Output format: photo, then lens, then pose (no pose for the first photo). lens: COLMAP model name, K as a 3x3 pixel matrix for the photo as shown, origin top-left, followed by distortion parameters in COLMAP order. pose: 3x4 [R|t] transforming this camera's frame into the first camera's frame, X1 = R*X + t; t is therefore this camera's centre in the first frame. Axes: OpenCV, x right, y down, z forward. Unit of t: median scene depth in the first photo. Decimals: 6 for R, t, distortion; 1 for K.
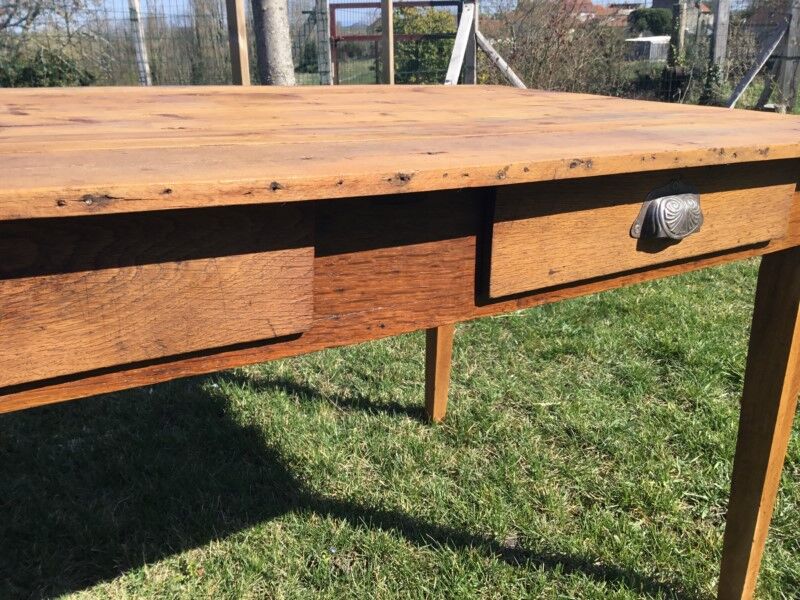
lens RADIAL K [[731.2, 0, 403.7], [0, 731.2, 302.7], [0, 0, 1]] dist [0.123031, -0.244543]
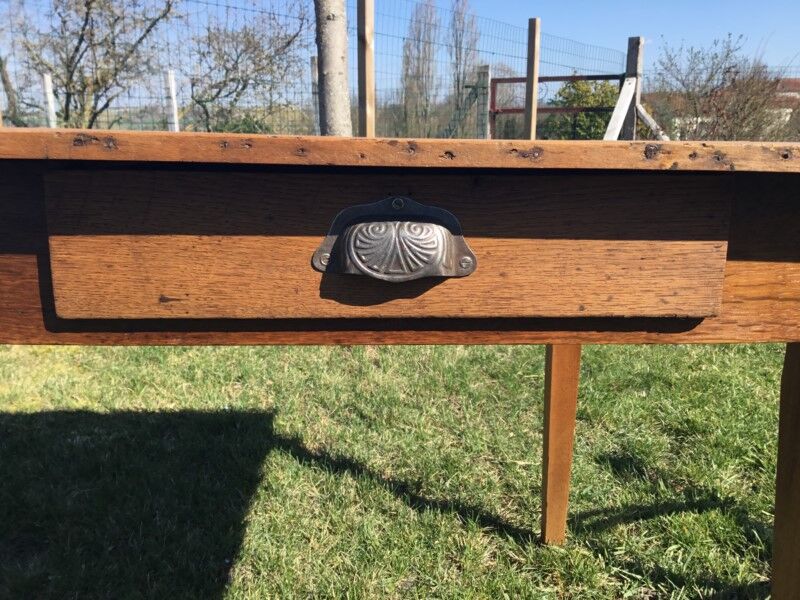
lens RADIAL K [[731.2, 0, 403.7], [0, 731.2, 302.7], [0, 0, 1]] dist [0.123031, -0.244543]
pose [[0.965405, 0.075620, -0.249549, 0.310732], [-0.098786, 0.991755, -0.081635, 0.027356], [0.241318, 0.103463, 0.964915, 0.005642]]
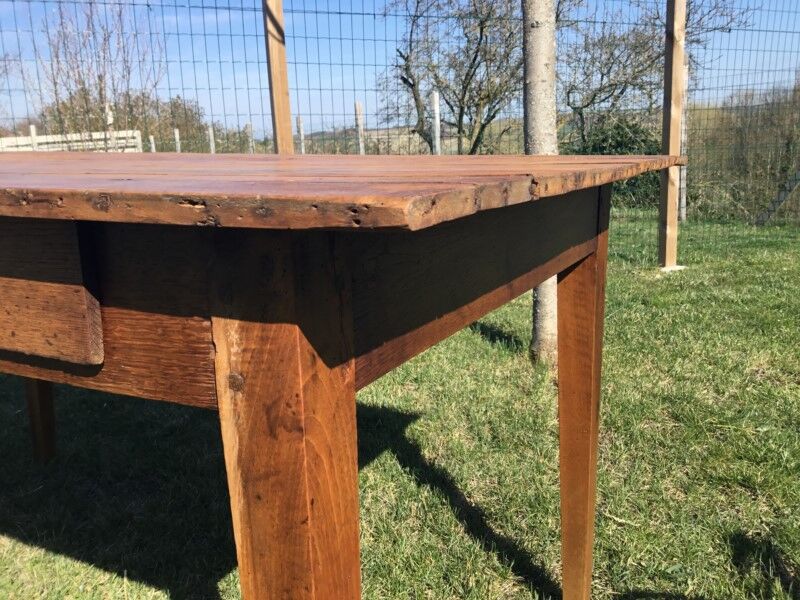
lens RADIAL K [[731.2, 0, 403.7], [0, 731.2, 302.7], [0, 0, 1]] dist [0.123031, -0.244543]
pose [[0.697656, 0.147332, -0.701120, 0.671781], [-0.209282, 0.977851, -0.002765, -0.059363], [0.685184, 0.148660, 0.713038, 0.219879]]
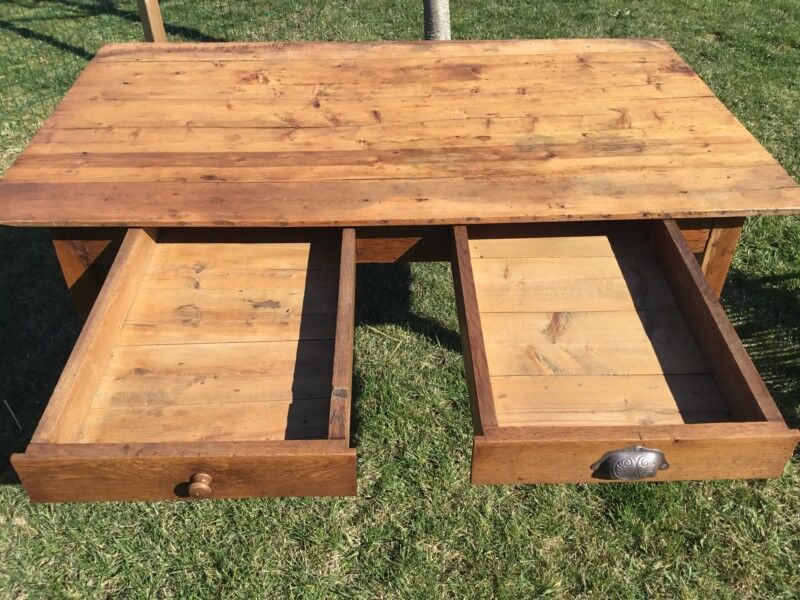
lens RADIAL K [[731.2, 0, 403.7], [0, 731.2, 302.7], [0, 0, 1]] dist [0.123031, -0.244543]
pose [[0.963092, 0.173109, -0.206124, 0.248436], [-0.085831, 0.923297, 0.374374, -0.275639], [0.255121, -0.342865, 0.904078, -0.629865]]
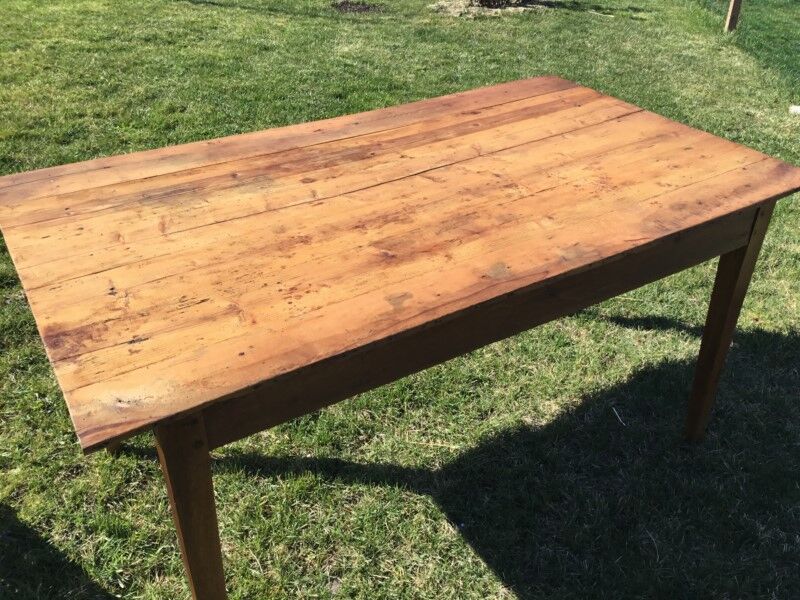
lens RADIAL K [[731.2, 0, 403.7], [0, 731.2, 302.7], [0, 0, 1]] dist [0.123031, -0.244543]
pose [[-0.970731, 0.116792, -0.209858, 0.206405], [-0.089260, 0.635764, 0.766705, -0.800203], [0.222966, 0.762997, -0.606731, 1.218641]]
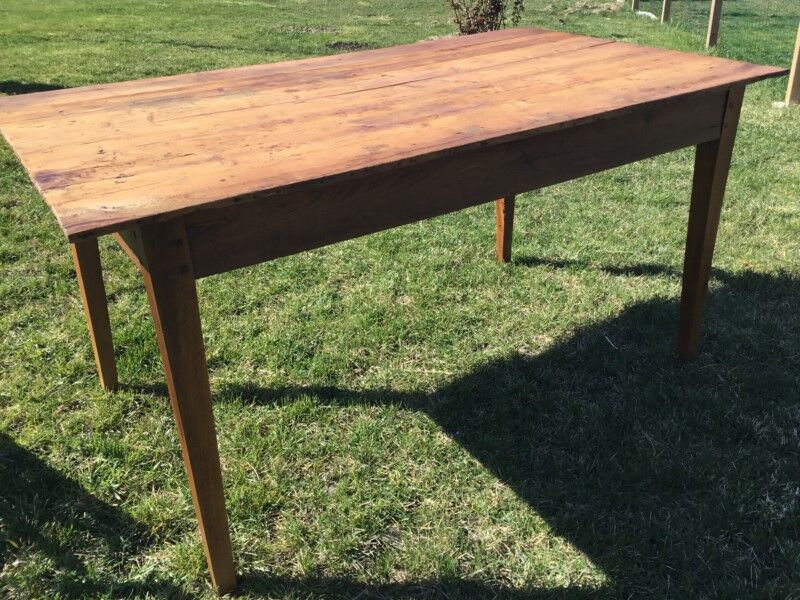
lens RADIAL K [[731.2, 0, 403.7], [0, 731.2, 302.7], [0, 0, 1]] dist [0.123031, -0.244543]
pose [[-0.967447, 0.139422, -0.211205, 0.212713], [-0.053981, 0.701668, 0.710456, -0.664448], [0.247248, 0.698730, -0.671301, 1.411606]]
